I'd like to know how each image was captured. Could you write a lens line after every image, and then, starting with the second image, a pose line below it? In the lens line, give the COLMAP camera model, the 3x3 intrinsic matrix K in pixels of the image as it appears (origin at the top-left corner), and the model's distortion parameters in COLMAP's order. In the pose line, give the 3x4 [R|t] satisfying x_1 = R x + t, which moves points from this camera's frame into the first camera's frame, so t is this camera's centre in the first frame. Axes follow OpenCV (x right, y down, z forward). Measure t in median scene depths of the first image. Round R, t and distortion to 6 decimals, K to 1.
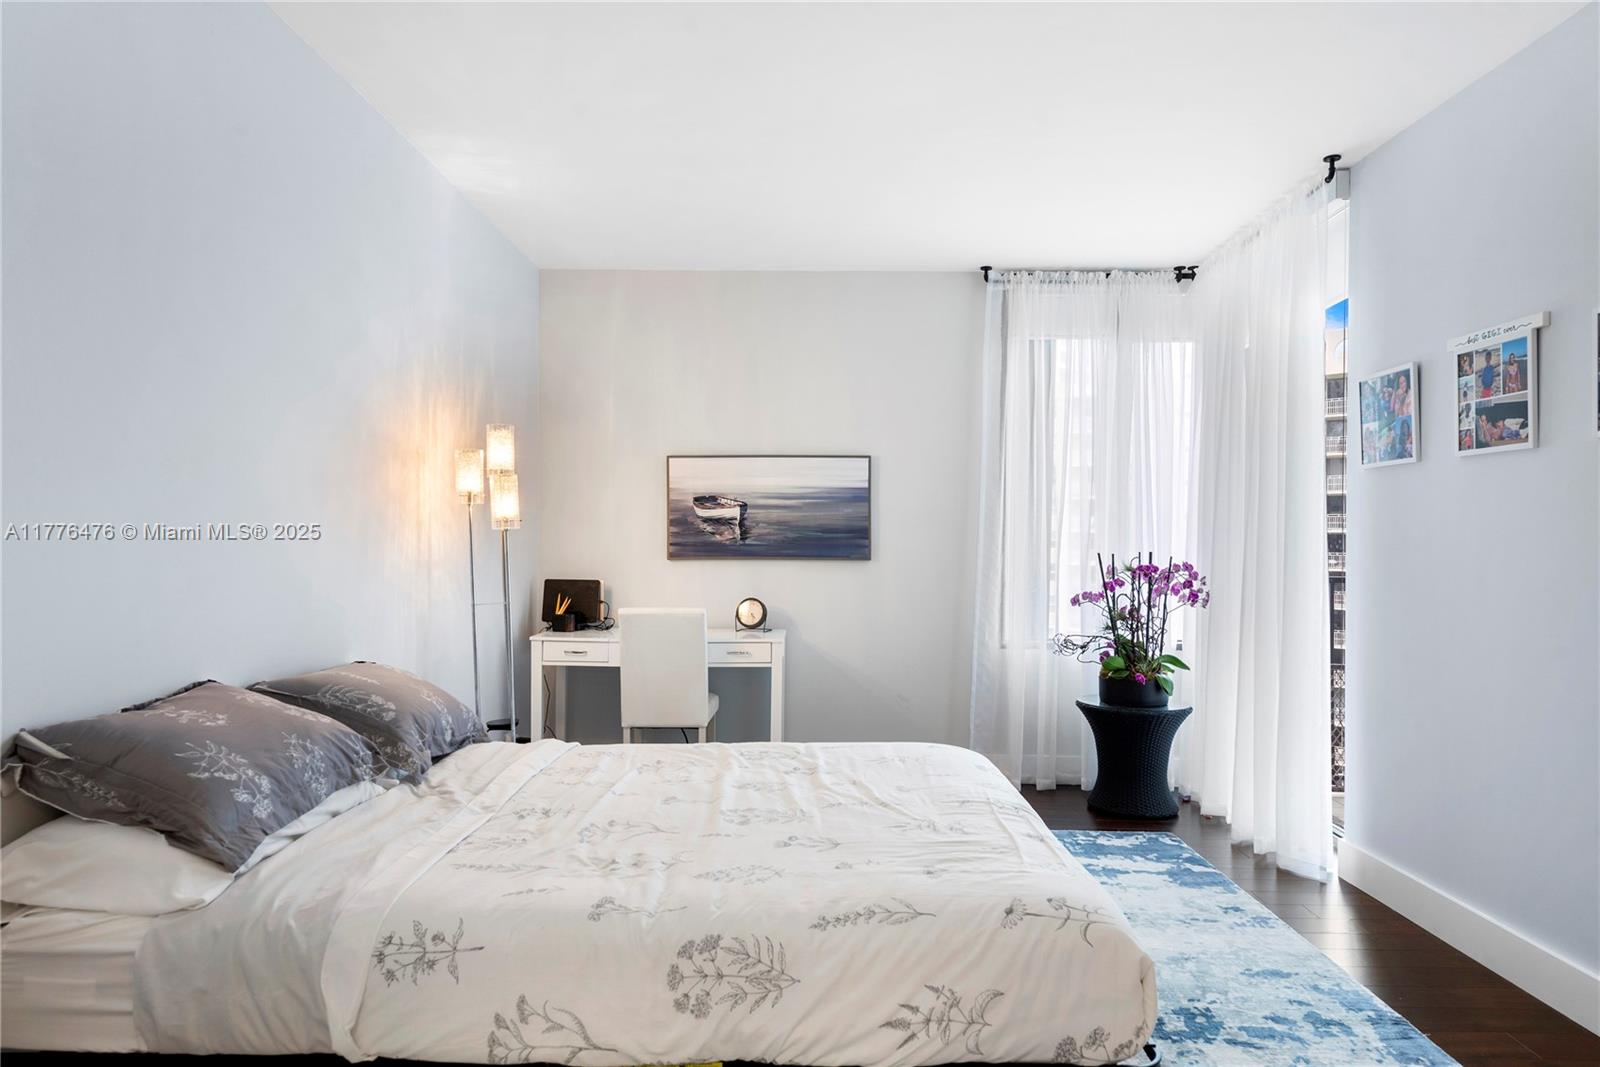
lens RADIAL K [[1018.8, 0, 798.2], [0, 1018.8, 537.3], [0, 0, 1]] dist [0.014881, -0.009226]
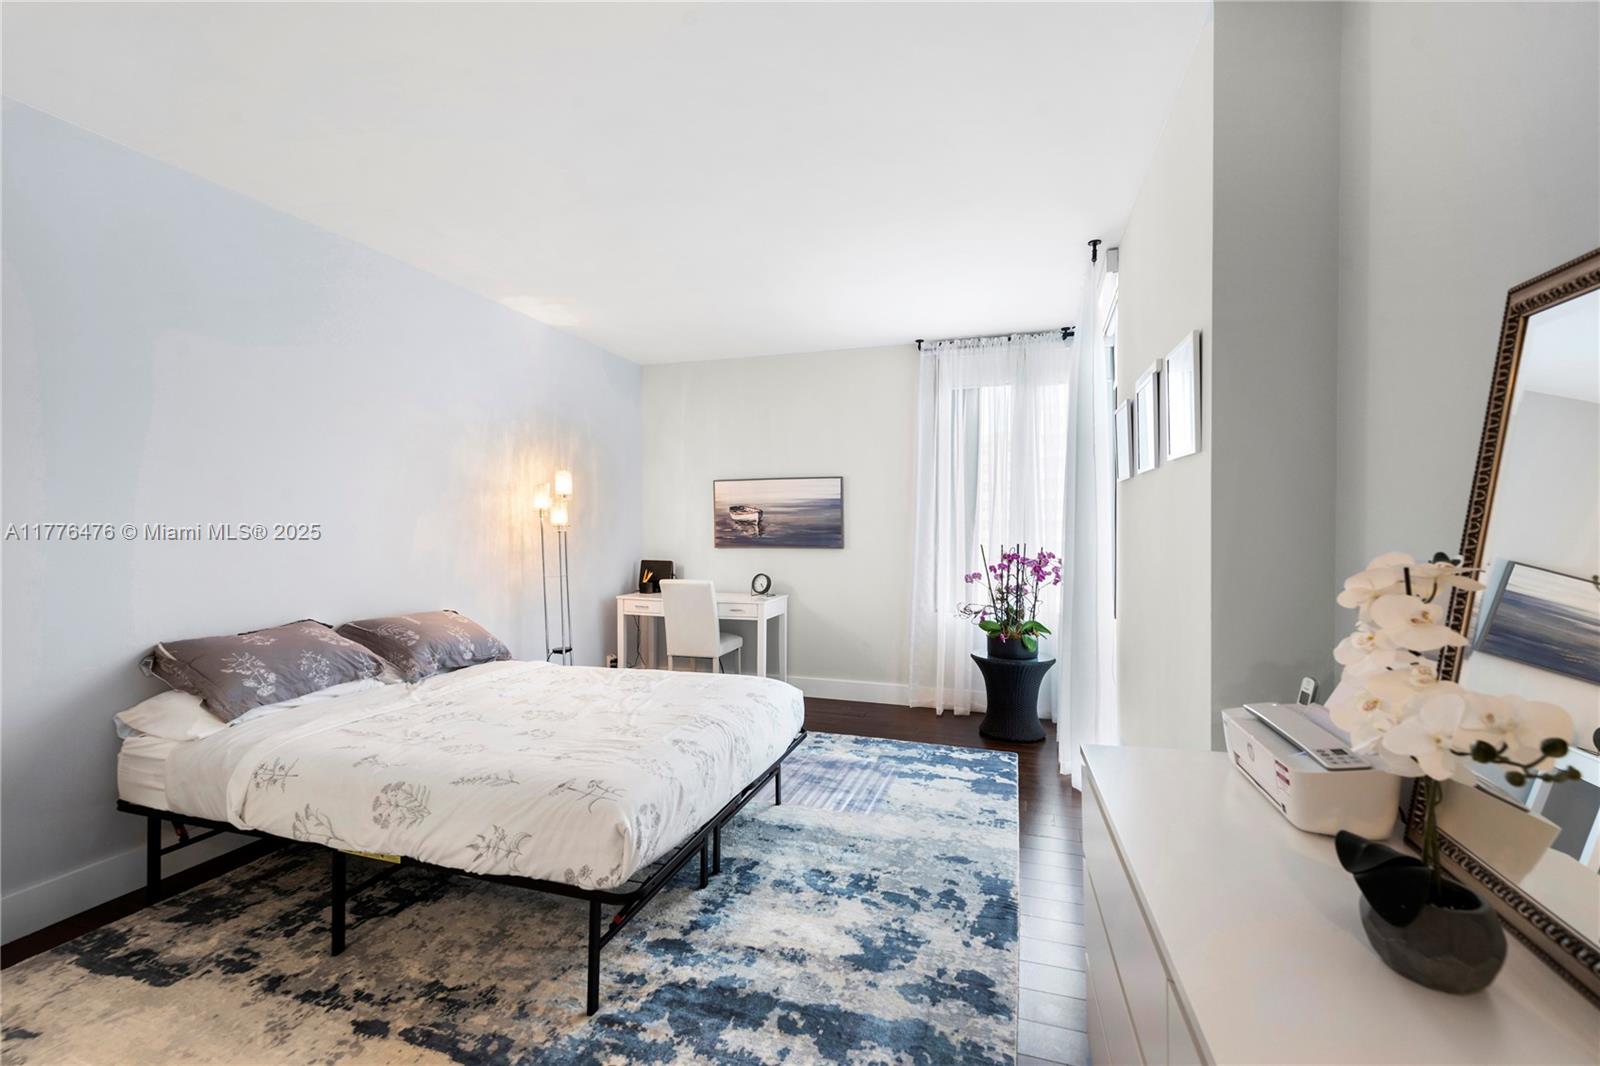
lens RADIAL K [[700.1, 0, 794.8], [0, 700.1, 529.6], [0, 0, 1]] dist [0.002439, 0.000016]
pose [[0.955395, -0.004603, -0.295294, 0.390965], [0.006645, 0.999960, 0.005912, -0.014332], [0.295255, -0.007611, 0.955388, 0.035786]]
